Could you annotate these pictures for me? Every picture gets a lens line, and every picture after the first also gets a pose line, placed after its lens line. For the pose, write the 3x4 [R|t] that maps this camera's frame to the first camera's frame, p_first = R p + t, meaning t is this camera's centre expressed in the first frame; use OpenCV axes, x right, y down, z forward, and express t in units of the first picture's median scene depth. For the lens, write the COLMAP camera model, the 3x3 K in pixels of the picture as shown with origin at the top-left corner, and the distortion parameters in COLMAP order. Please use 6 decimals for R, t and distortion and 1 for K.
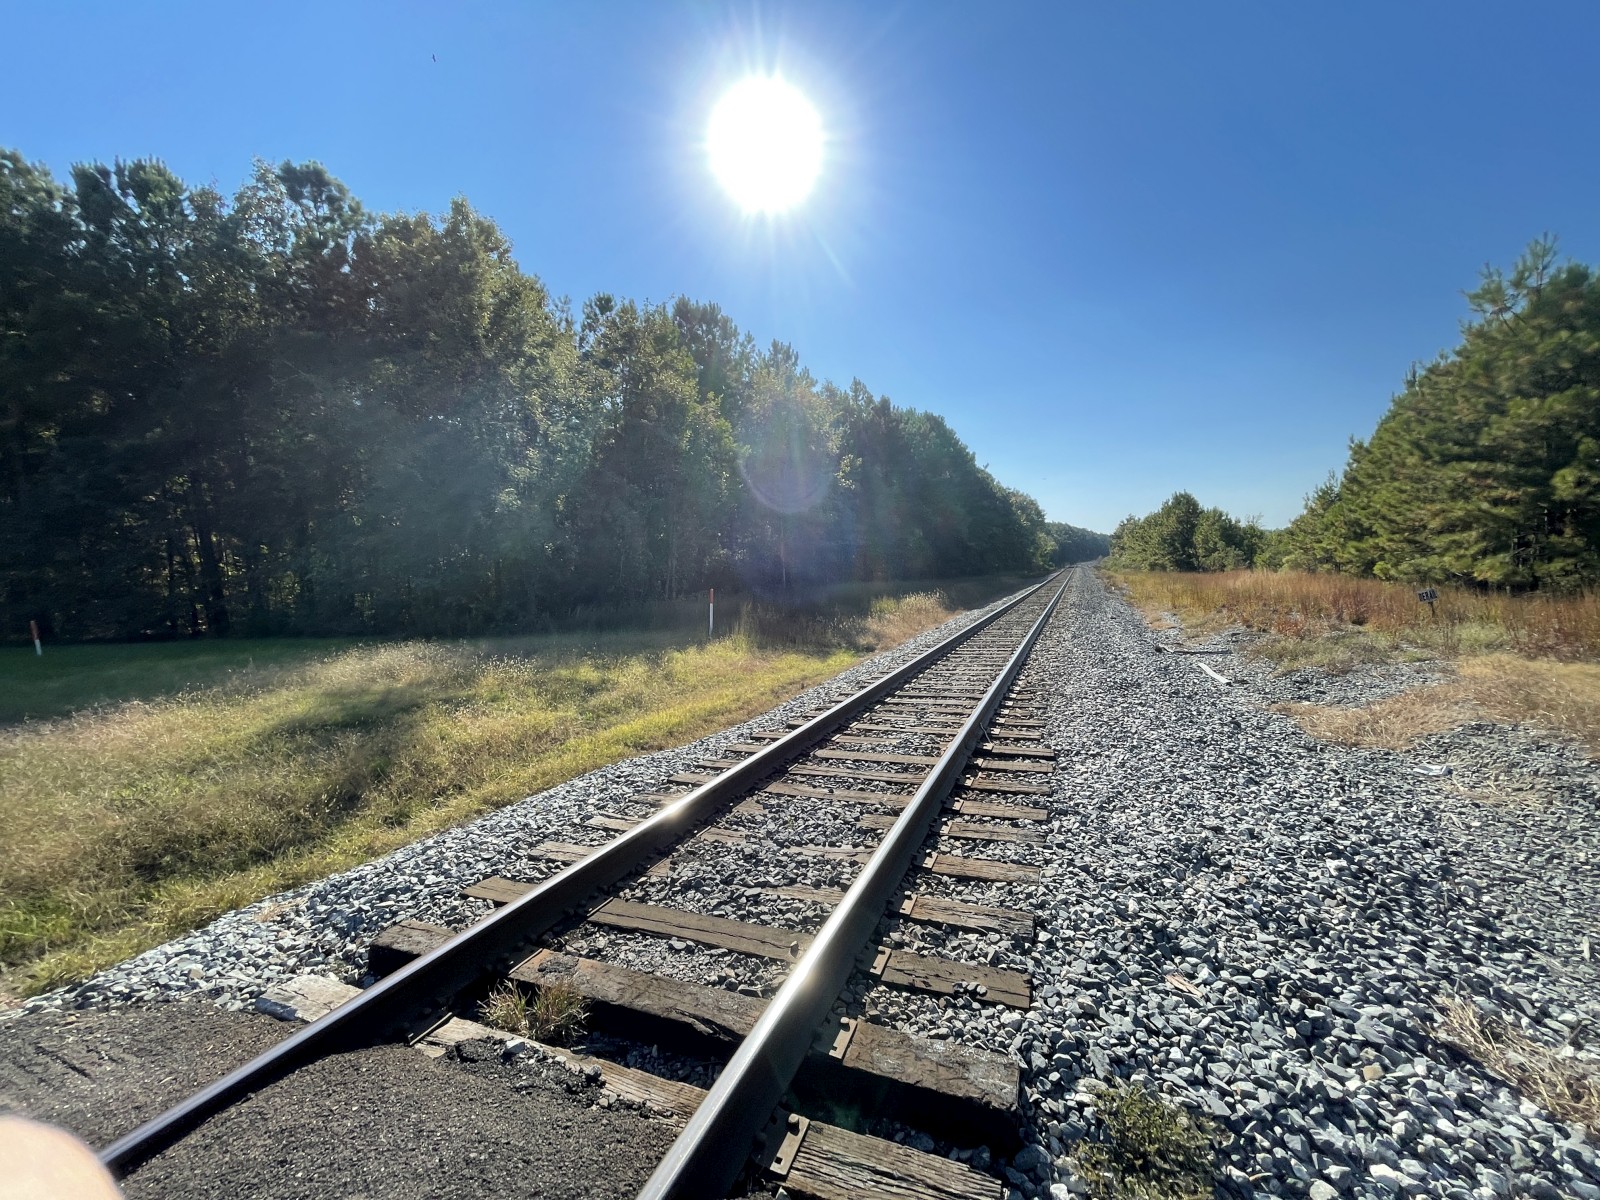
lens RADIAL K [[650.0, 0, 797.8], [0, 650.0, 596.9], [0, 0, 1]] dist [-0.000933, 0.000429]
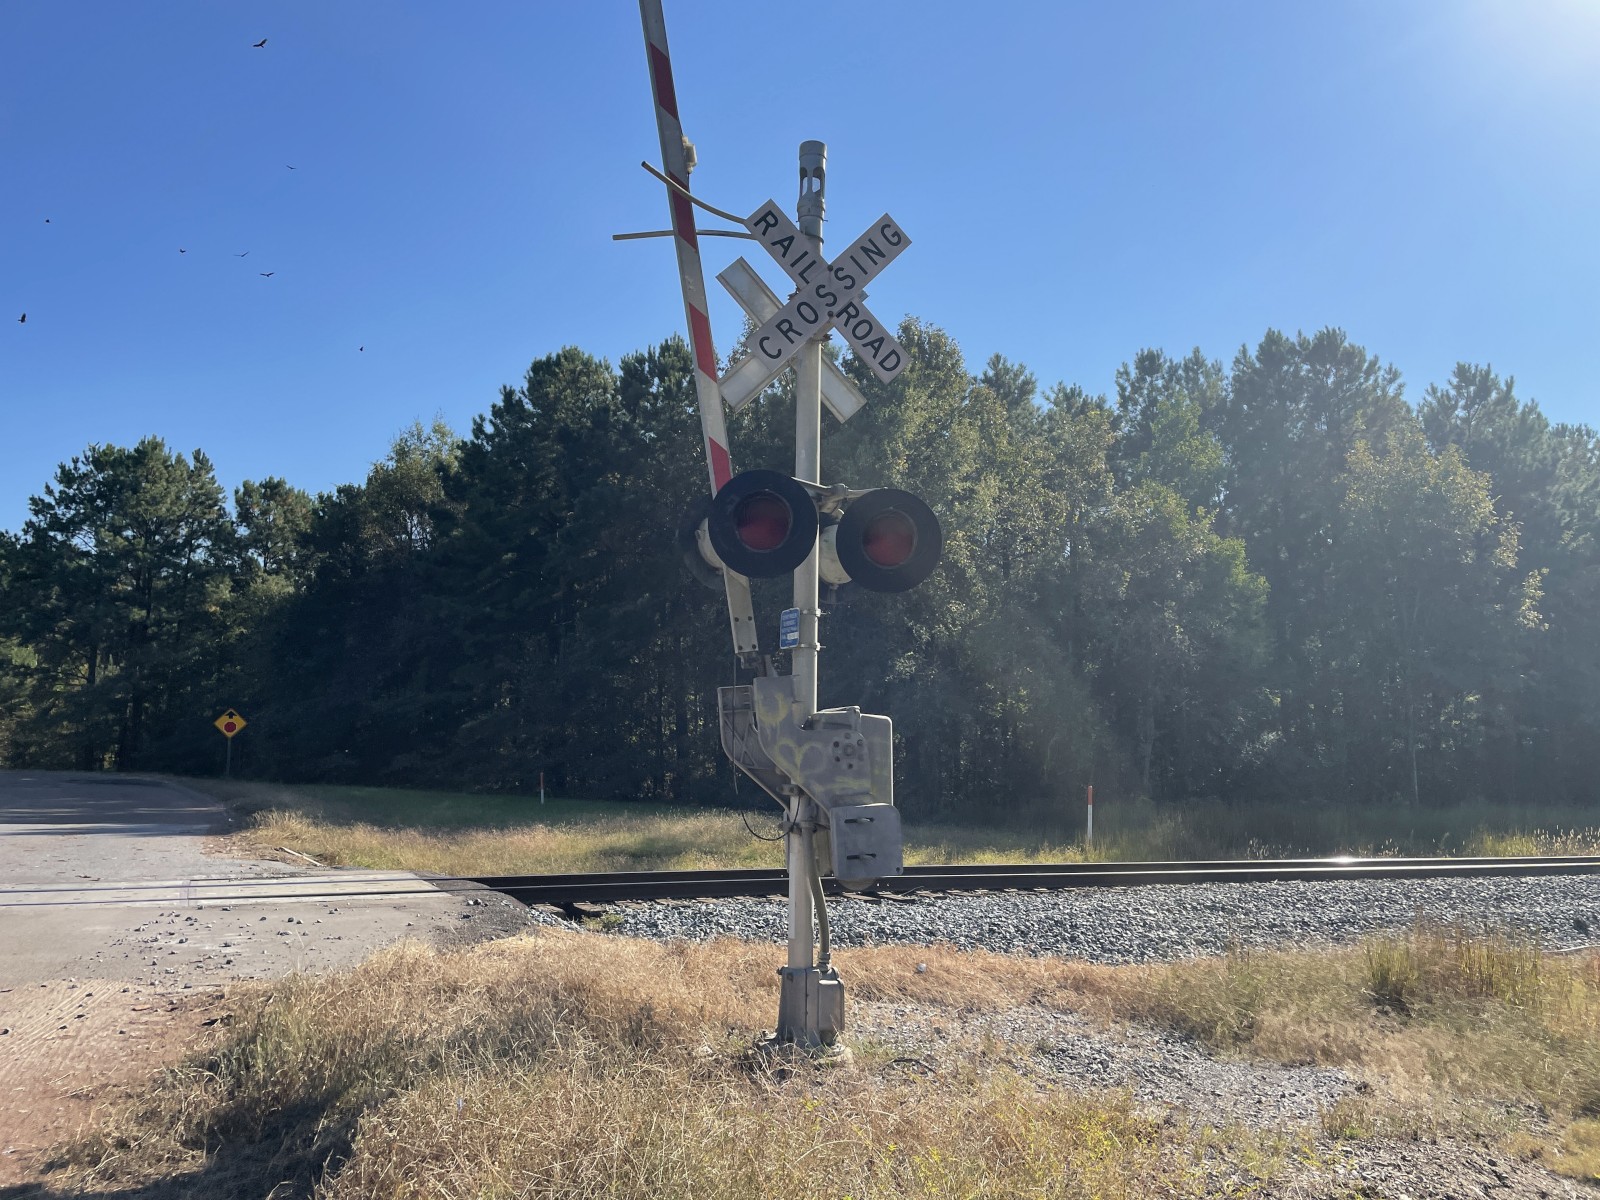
lens RADIAL K [[1195.4, 0, 806.5], [0, 1195.4, 592.4], [0, 0, 1]] dist [0.102035, -0.126796]
pose [[0.761403, -0.033755, -0.647400, 0.431916], [-0.076735, 0.986930, -0.141705, -0.007279], [0.643722, 0.157573, 0.748861, -0.266806]]
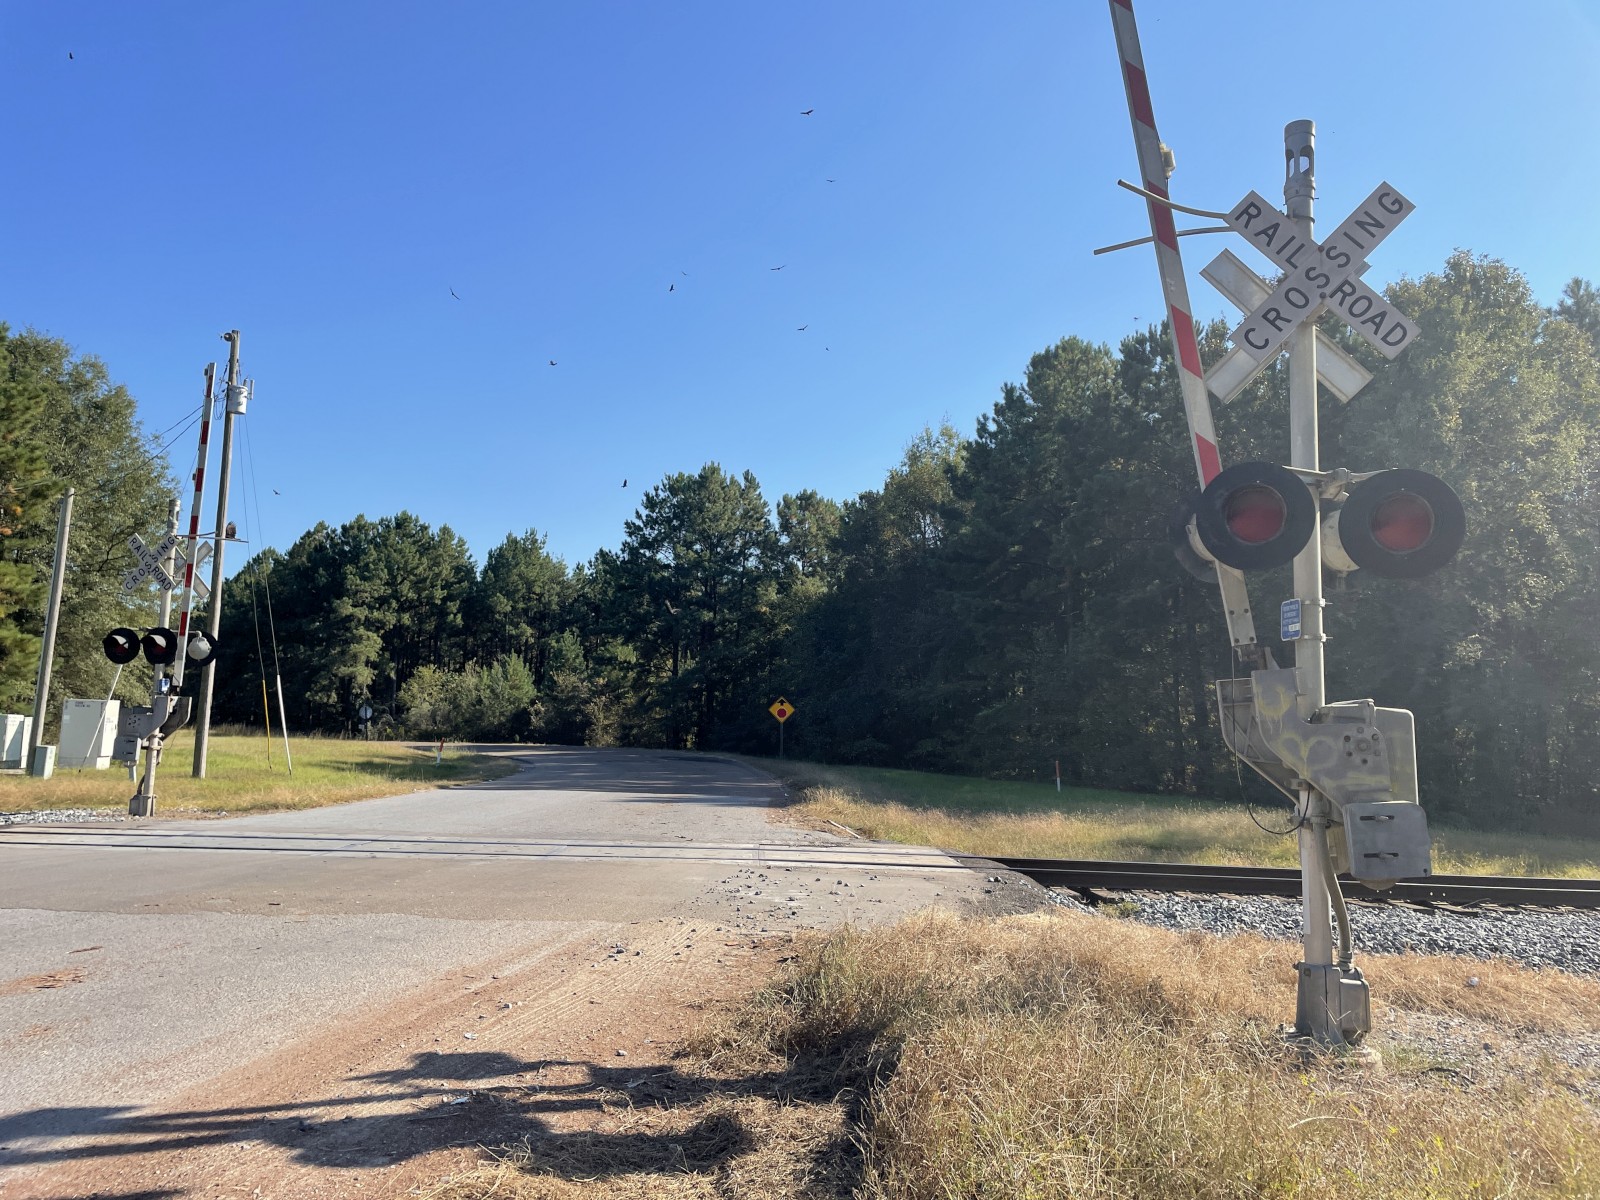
lens RADIAL K [[1195.4, 0, 806.5], [0, 1195.4, 592.4], [0, 0, 1]] dist [0.102035, -0.126796]
pose [[0.431934, -0.051327, -0.900443, 0.446853], [-0.086583, 0.991408, -0.098046, -0.007590], [0.897739, 0.120313, 0.423779, -0.274995]]
